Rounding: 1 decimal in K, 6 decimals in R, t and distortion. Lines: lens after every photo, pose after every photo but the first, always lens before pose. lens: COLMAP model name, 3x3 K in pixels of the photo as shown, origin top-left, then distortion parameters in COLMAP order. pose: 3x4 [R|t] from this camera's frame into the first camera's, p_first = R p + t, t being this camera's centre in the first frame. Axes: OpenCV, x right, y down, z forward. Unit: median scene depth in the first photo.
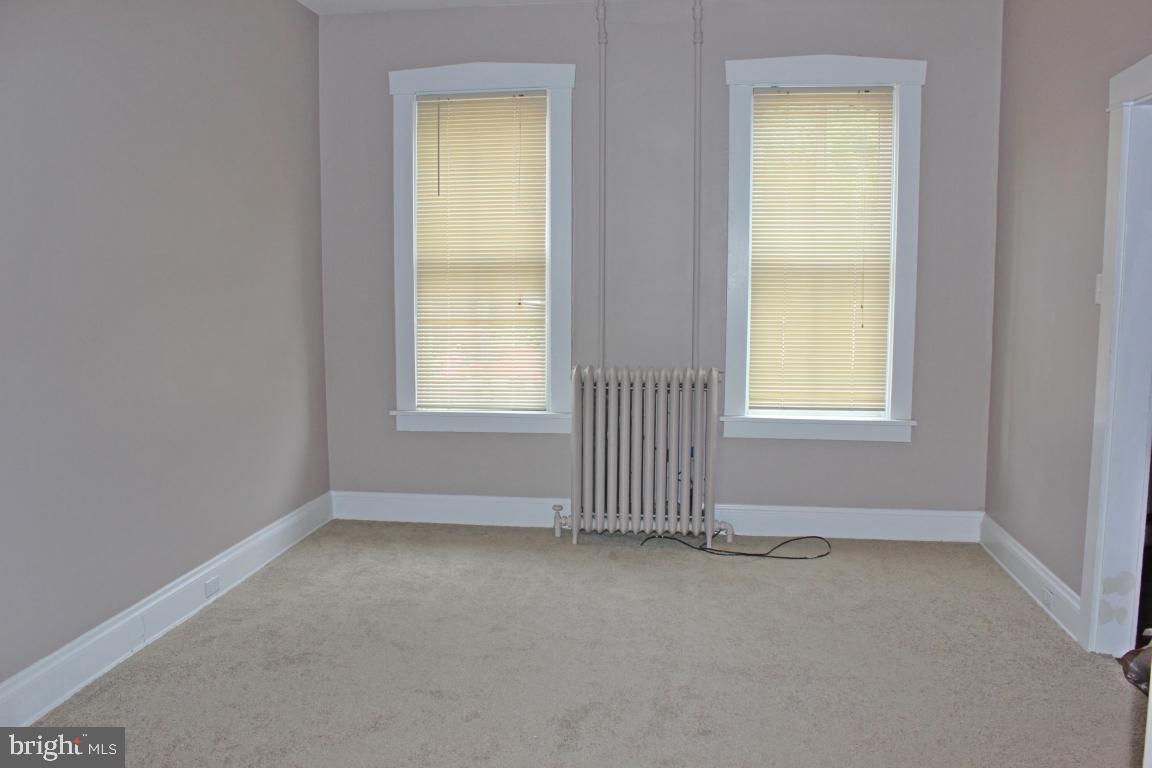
lens RADIAL K [[947.4, 0, 576.0], [0, 947.4, 384.0], [0, 0, 1]] dist [-0.148702, 0.001096]
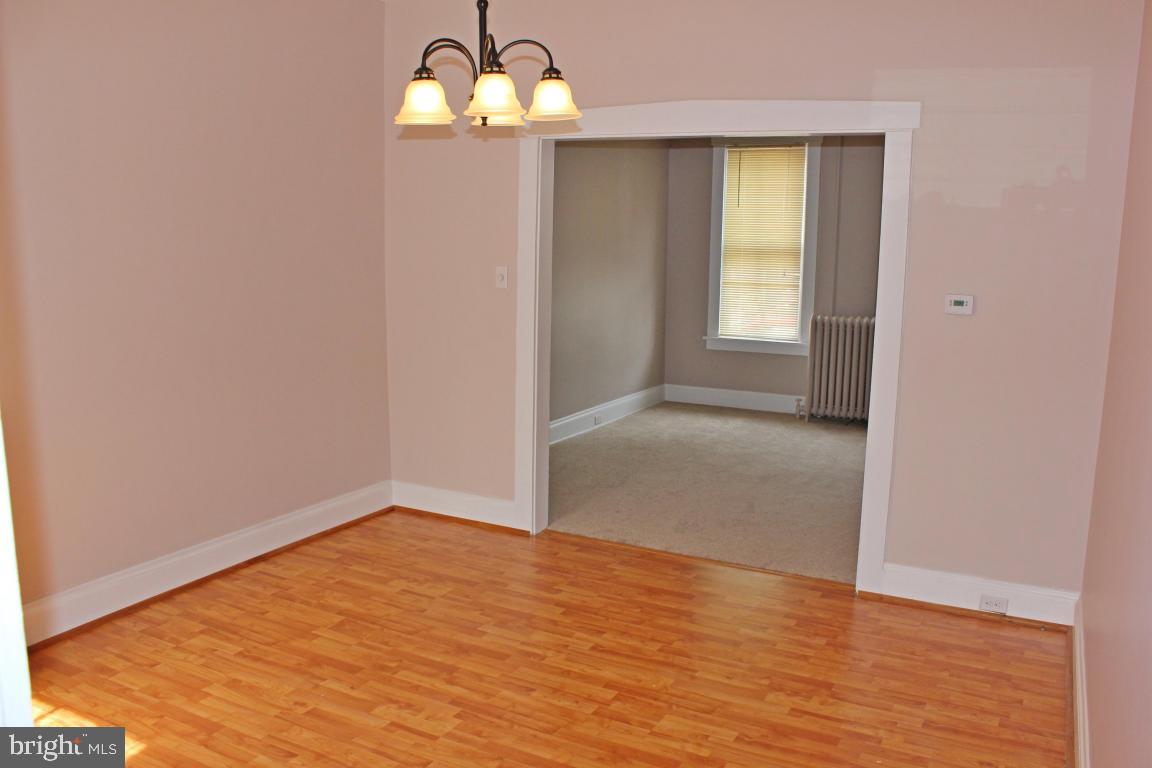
lens RADIAL K [[947.4, 0, 576.0], [0, 947.4, 384.0], [0, 0, 1]] dist [-0.148702, 0.001096]
pose [[0.934227, 0.070291, -0.349683, 0.187045], [-0.056478, 0.997173, 0.049557, 0.043889], [0.352178, -0.026548, 0.935556, -0.656575]]
